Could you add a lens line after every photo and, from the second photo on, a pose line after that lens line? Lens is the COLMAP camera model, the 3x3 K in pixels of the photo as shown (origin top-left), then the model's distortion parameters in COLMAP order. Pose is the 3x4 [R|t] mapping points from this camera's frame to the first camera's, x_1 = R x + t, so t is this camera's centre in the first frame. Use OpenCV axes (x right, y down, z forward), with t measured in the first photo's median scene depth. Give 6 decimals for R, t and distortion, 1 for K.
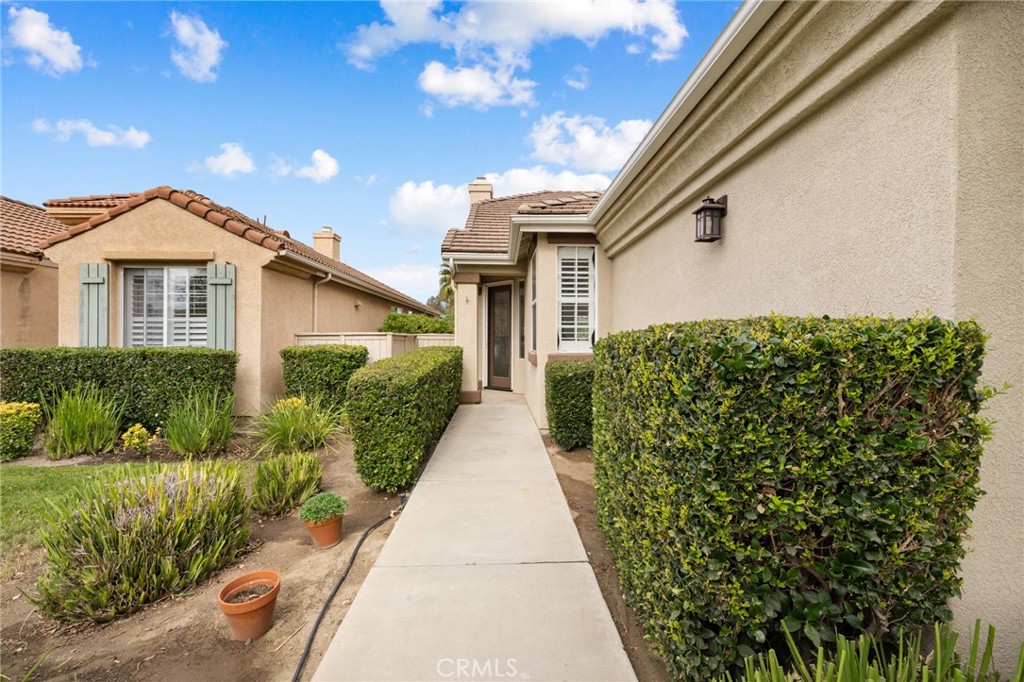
lens RADIAL K [[436.8, 0, 503.6], [0, 436.8, 338.6], [0, 0, 1]] dist [-0.001166, -0.000014]
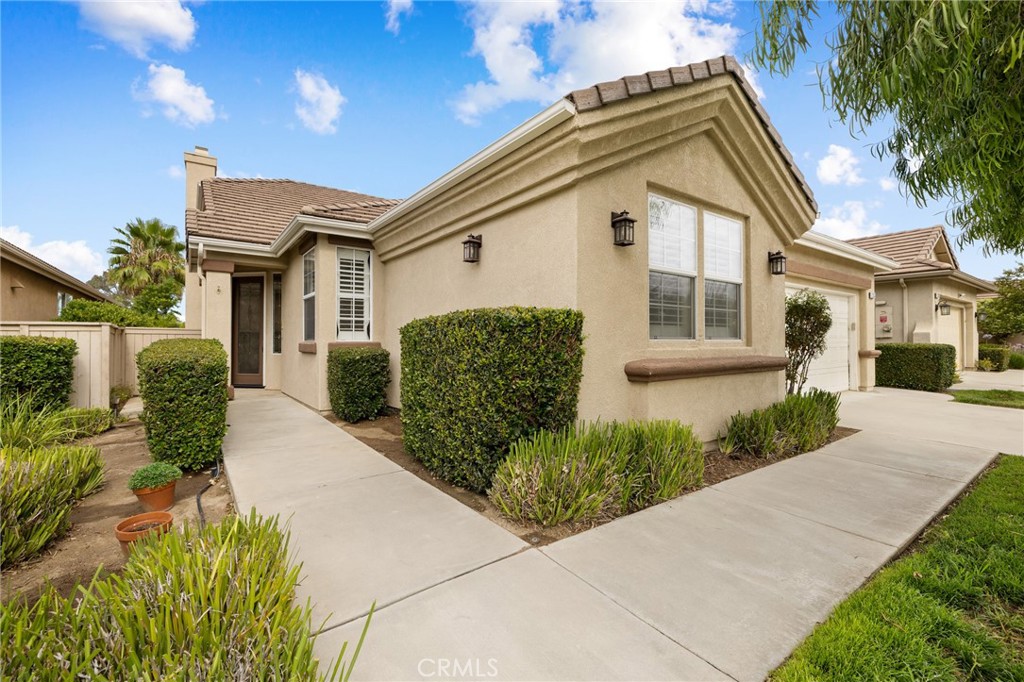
lens RADIAL K [[447.8, 0, 514.6], [0, 447.8, 334.9], [0, 0, 1]] dist [0.000620, 0.000253]
pose [[0.816036, 0.004449, 0.577984, -0.328308], [0.002456, 0.999935, -0.011163, 0.056671], [-0.577996, 0.010529, 0.815972, -0.397091]]
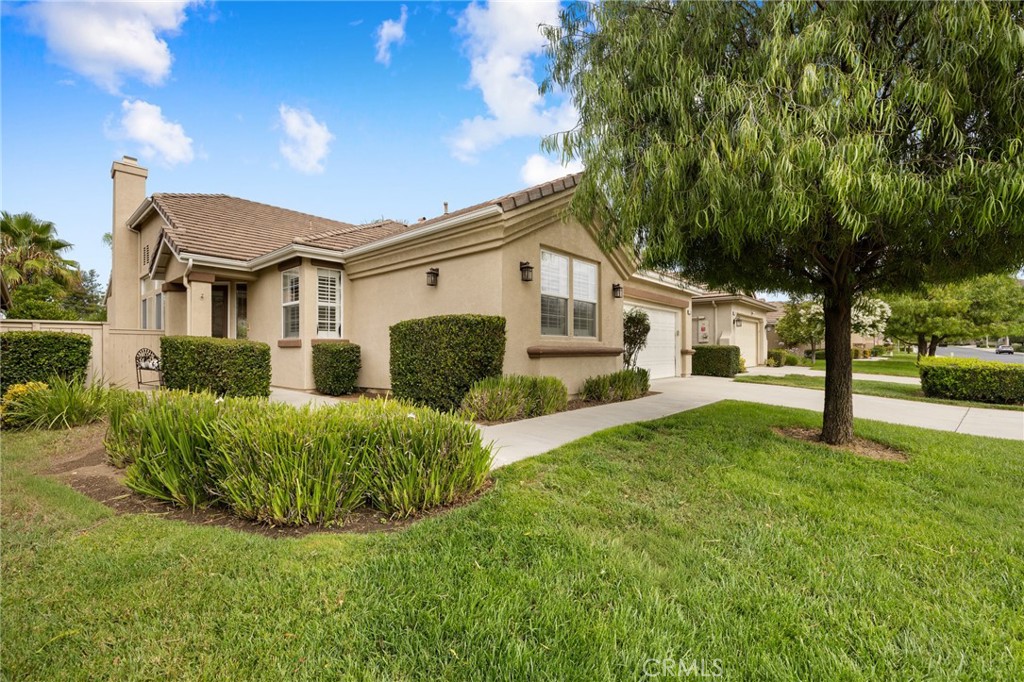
lens RADIAL K [[431.0, 0, 515.1], [0, 431.0, 338.1], [0, 0, 1]] dist [-0.000628, 0.000153]
pose [[0.670938, 0.018029, 0.741294, -0.996190], [0.001378, 0.999672, -0.025560, 0.133950], [-0.741512, 0.018171, 0.670693, -0.957659]]
